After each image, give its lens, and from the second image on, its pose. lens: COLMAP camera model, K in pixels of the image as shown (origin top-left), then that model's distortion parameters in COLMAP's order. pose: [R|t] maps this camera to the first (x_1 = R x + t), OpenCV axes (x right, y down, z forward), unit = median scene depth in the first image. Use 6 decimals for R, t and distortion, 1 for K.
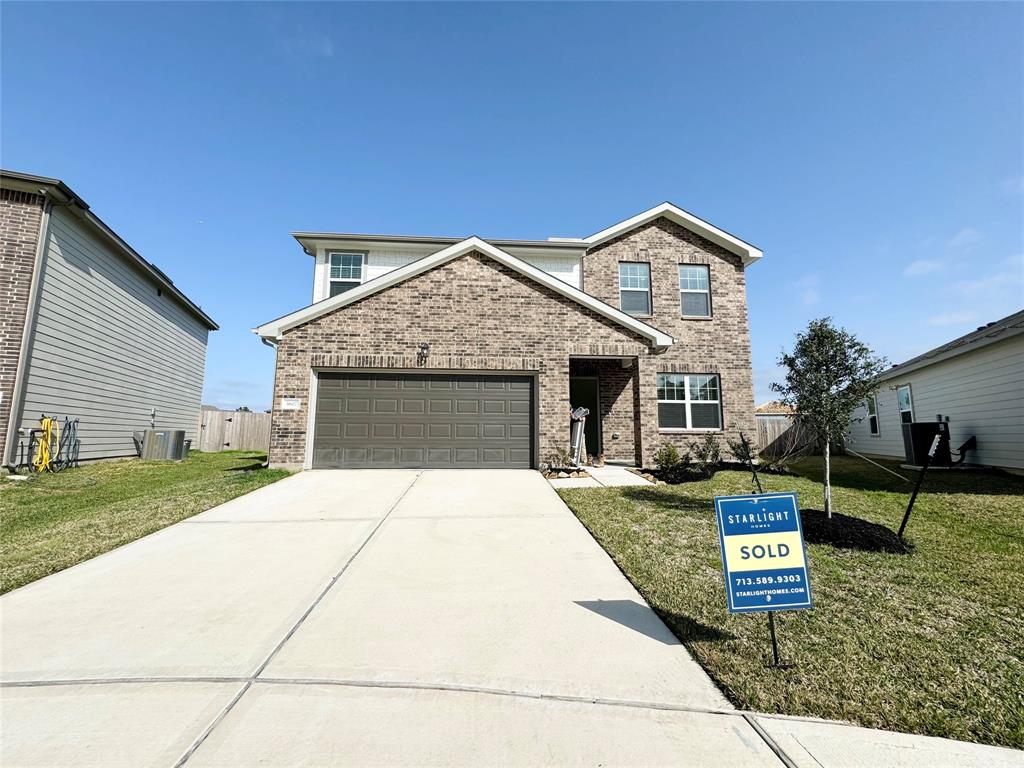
lens RADIAL K [[407.1, 0, 514.9], [0, 407.1, 387.0], [0, 0, 1]] dist [-0.003250, 0.000589]
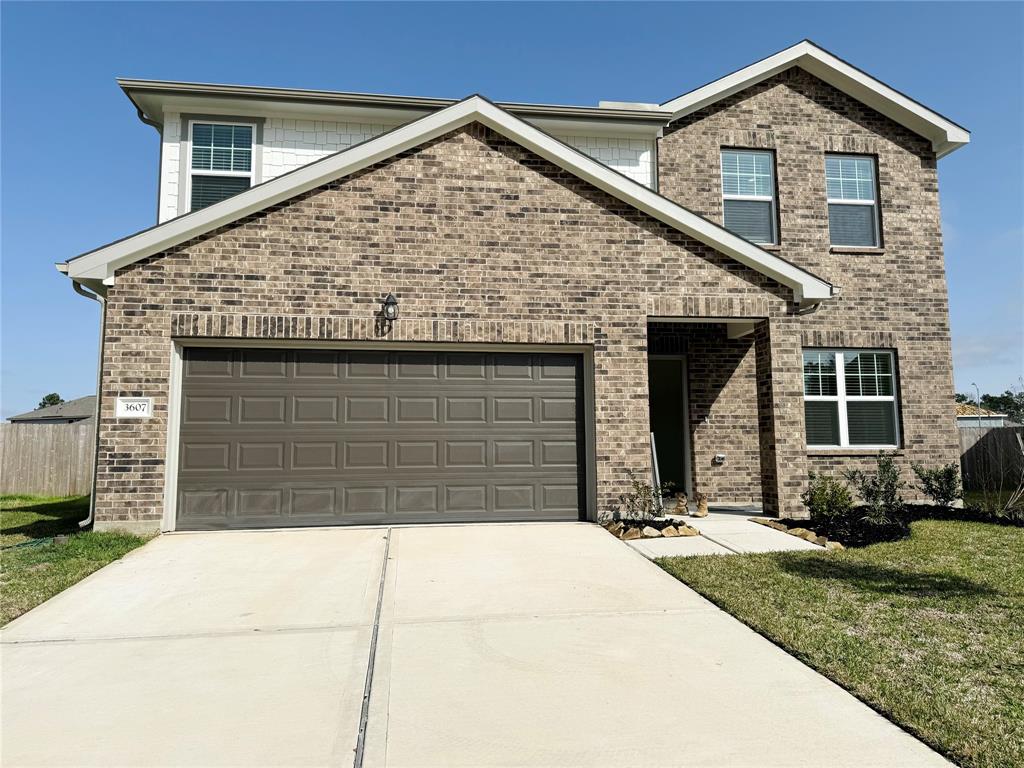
lens RADIAL K [[718.4, 0, 510.8], [0, 718.4, 383.4], [0, 0, 1]] dist [0.061564, -0.076233]
pose [[0.997896, -0.004592, 0.064666, -0.117662], [0.003479, 0.999844, 0.017303, -0.004351], [-0.064735, -0.017042, 0.997757, 0.028474]]
